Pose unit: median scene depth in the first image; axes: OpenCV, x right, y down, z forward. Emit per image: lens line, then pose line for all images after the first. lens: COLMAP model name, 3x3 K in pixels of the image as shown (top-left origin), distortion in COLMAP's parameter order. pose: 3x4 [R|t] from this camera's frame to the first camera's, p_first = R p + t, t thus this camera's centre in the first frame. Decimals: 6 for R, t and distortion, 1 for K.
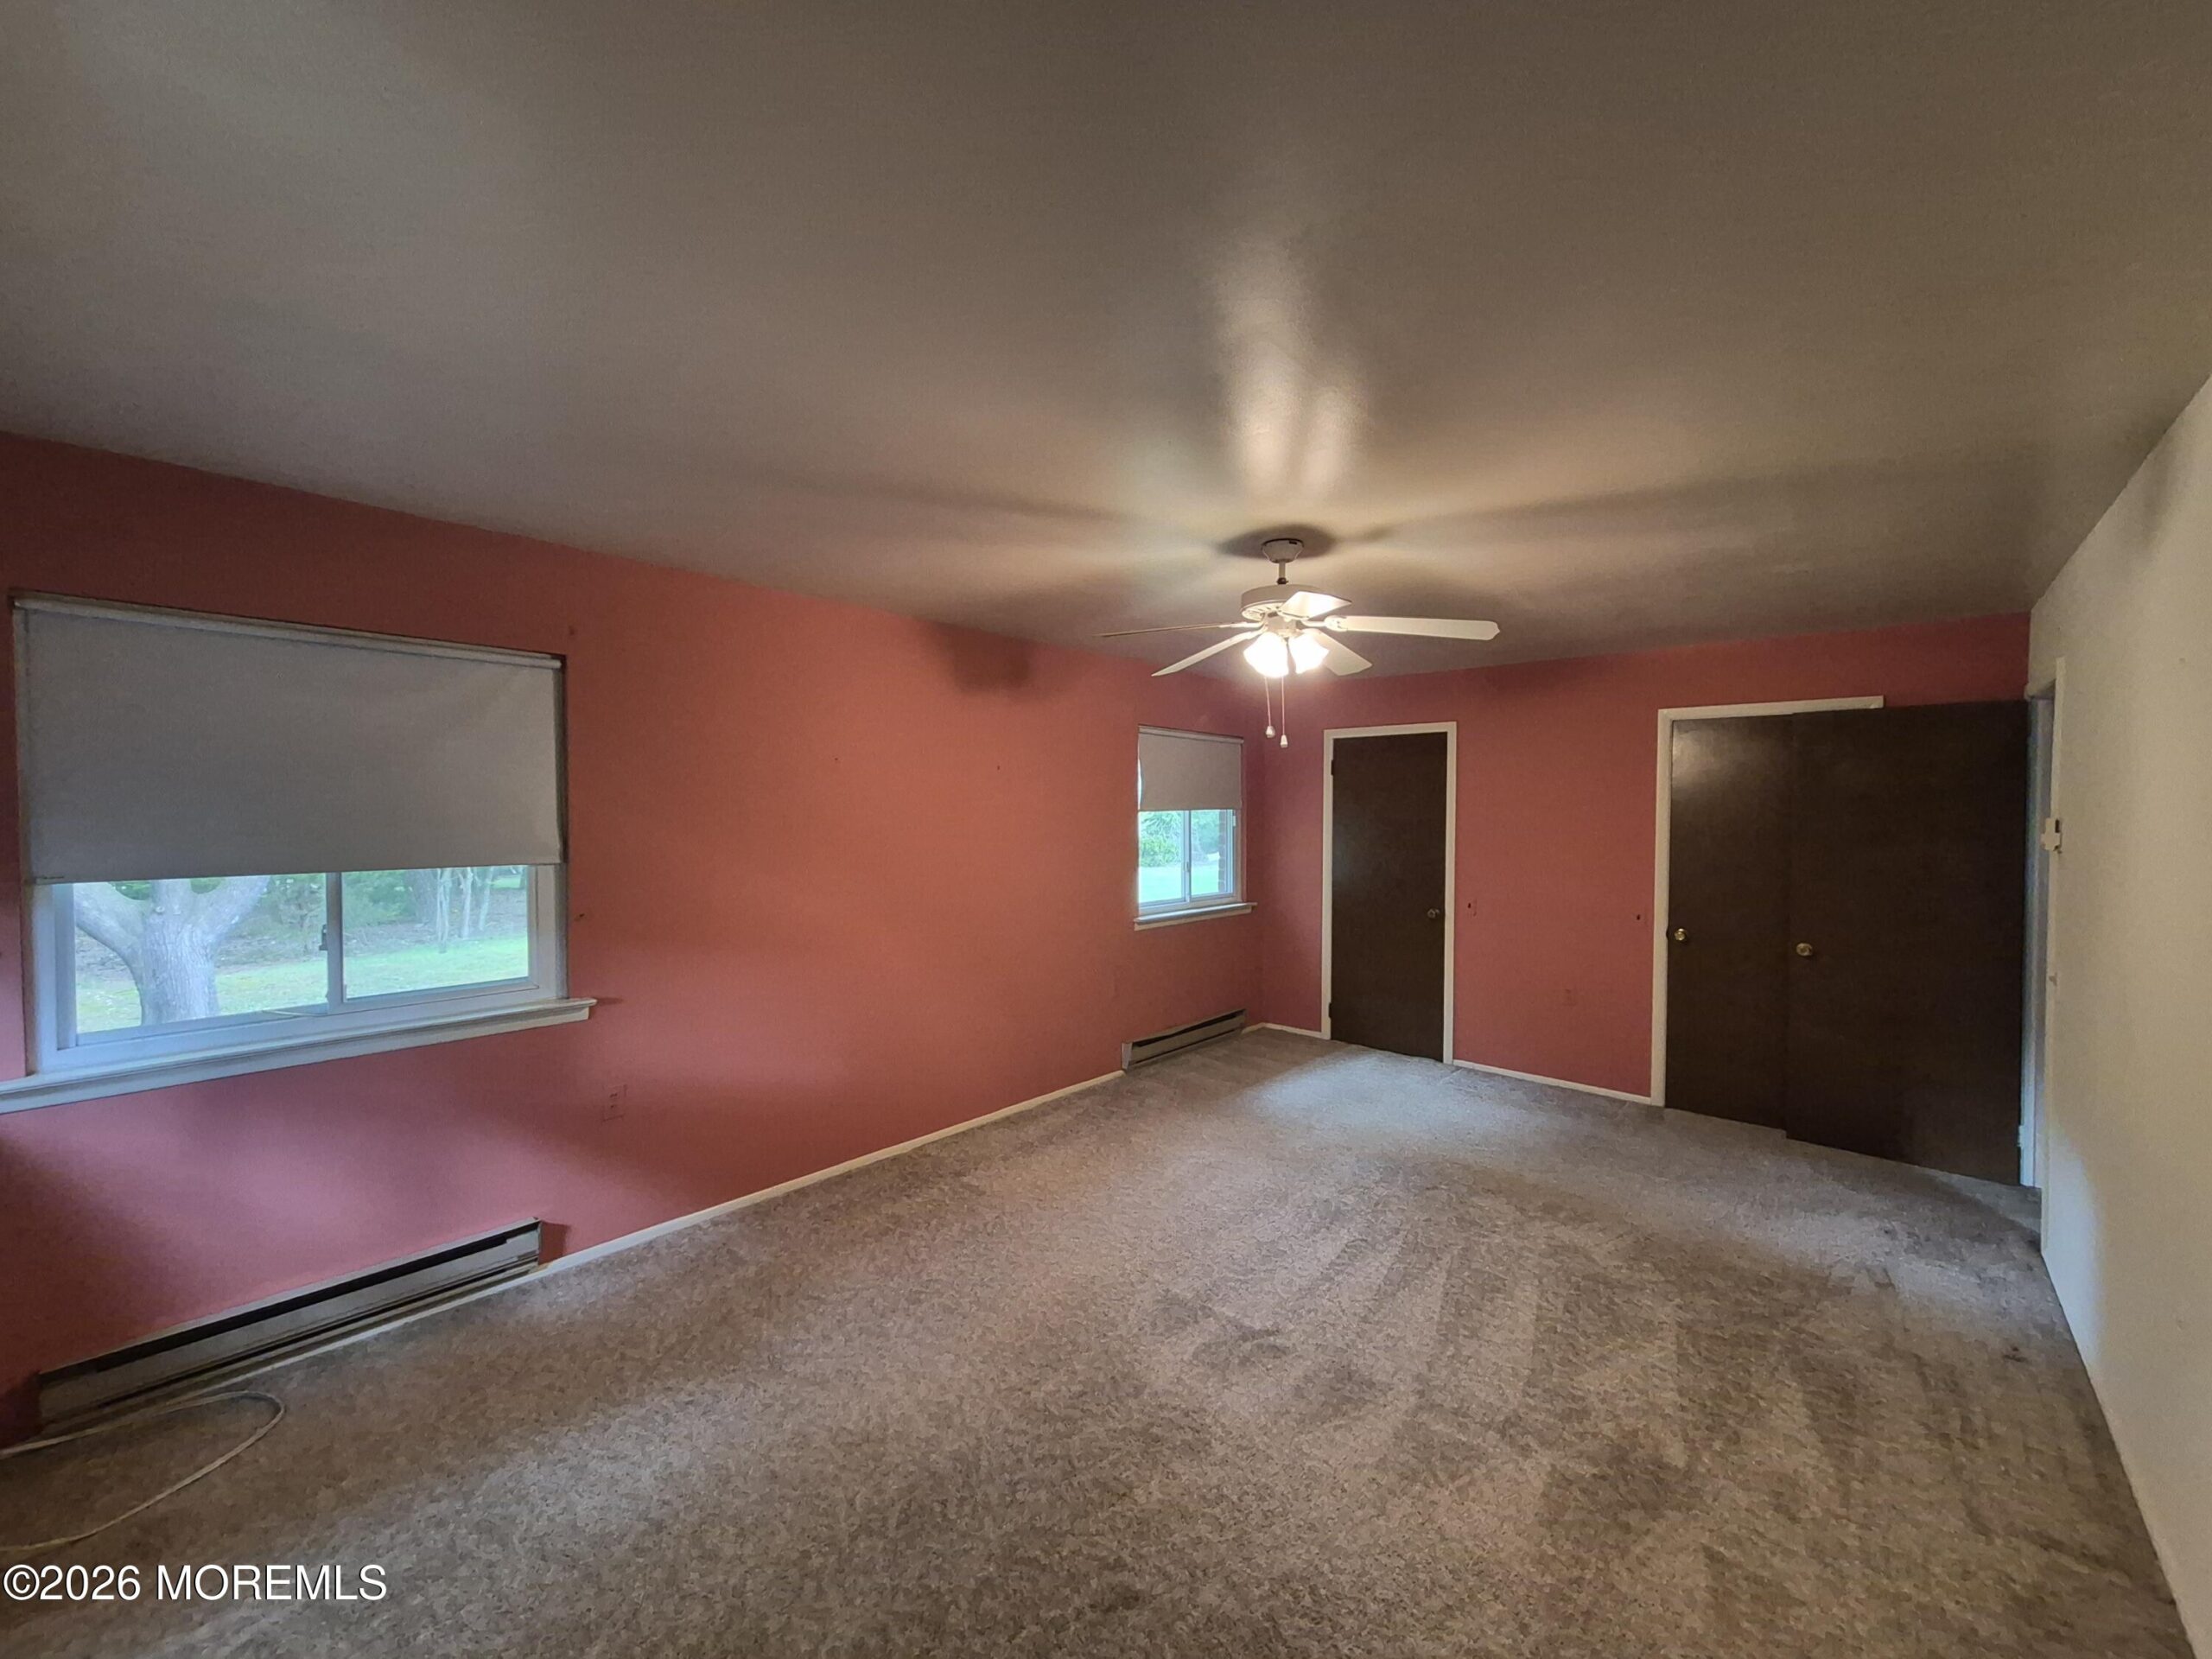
lens RADIAL K [[870.7, 0, 1103.8], [0, 870.7, 831.6], [0, 0, 1]] dist [0.004905, -0.000012]
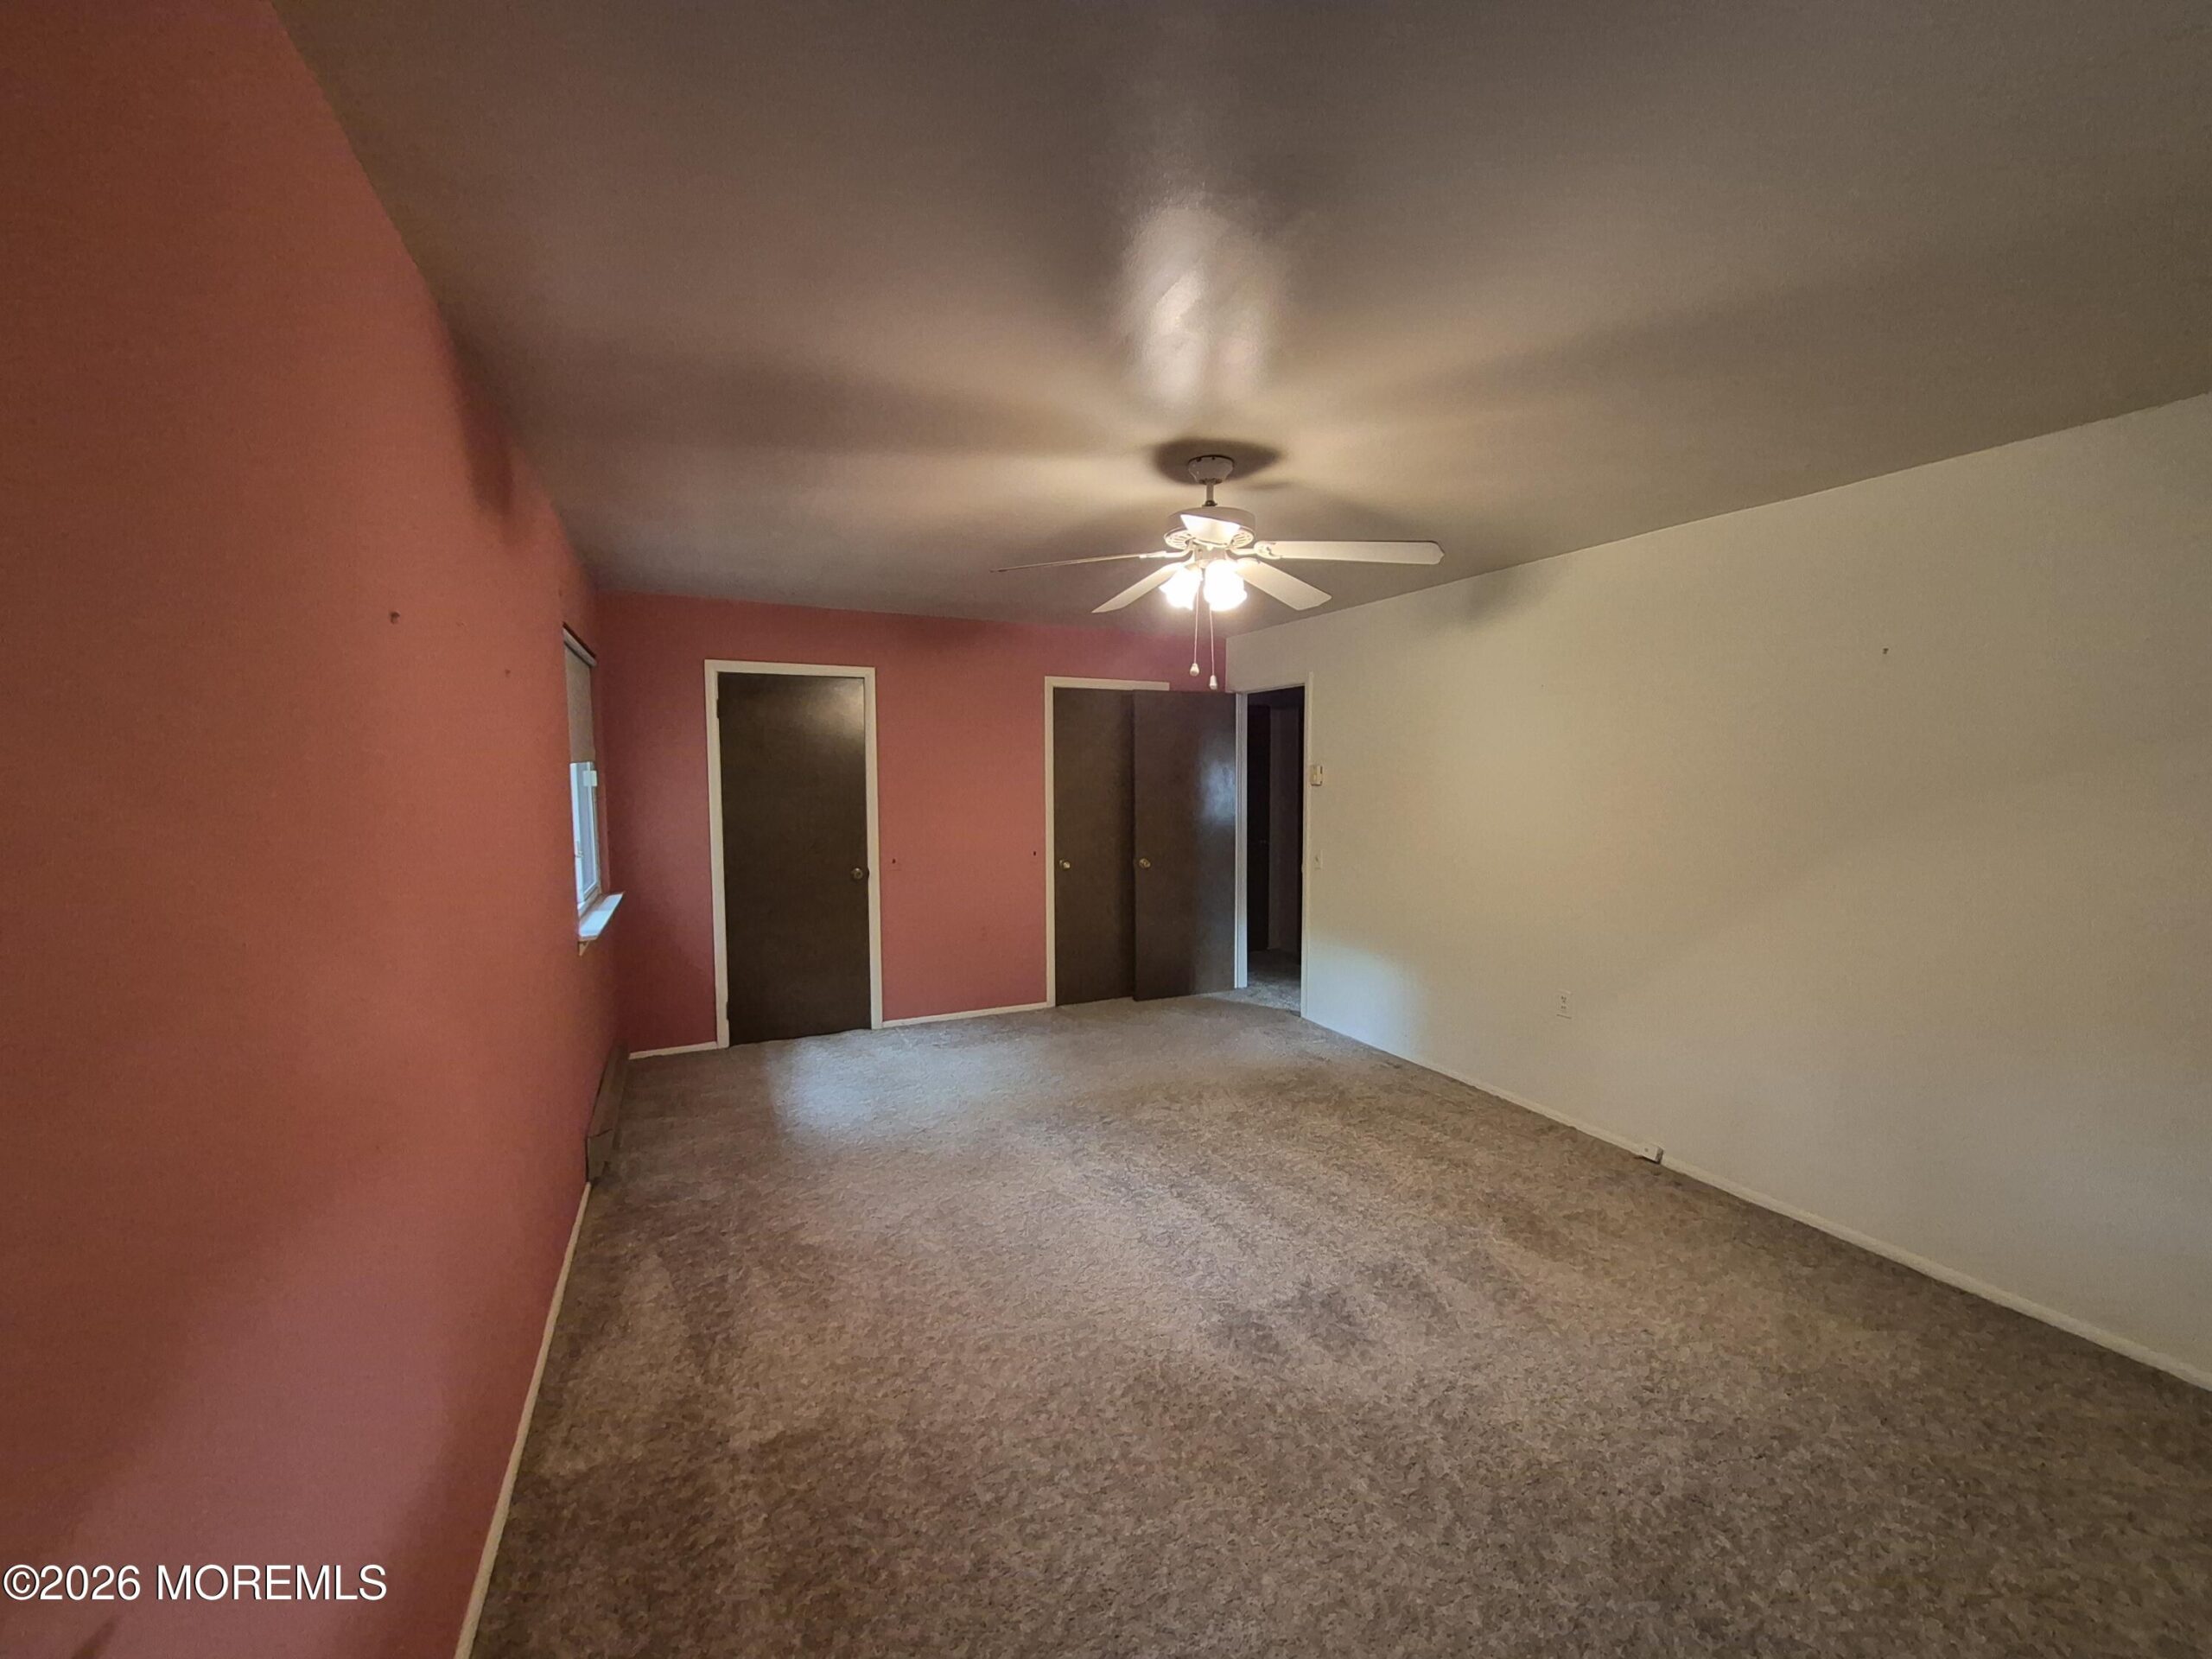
lens RADIAL K [[870.7, 0, 1103.8], [0, 870.7, 831.6], [0, 0, 1]] dist [0.004905, -0.000012]
pose [[0.391050, -0.071745, 0.917569, -0.576187], [0.026550, 0.997422, 0.066674, -0.009398], [-0.919986, -0.001712, 0.391947, 0.621369]]
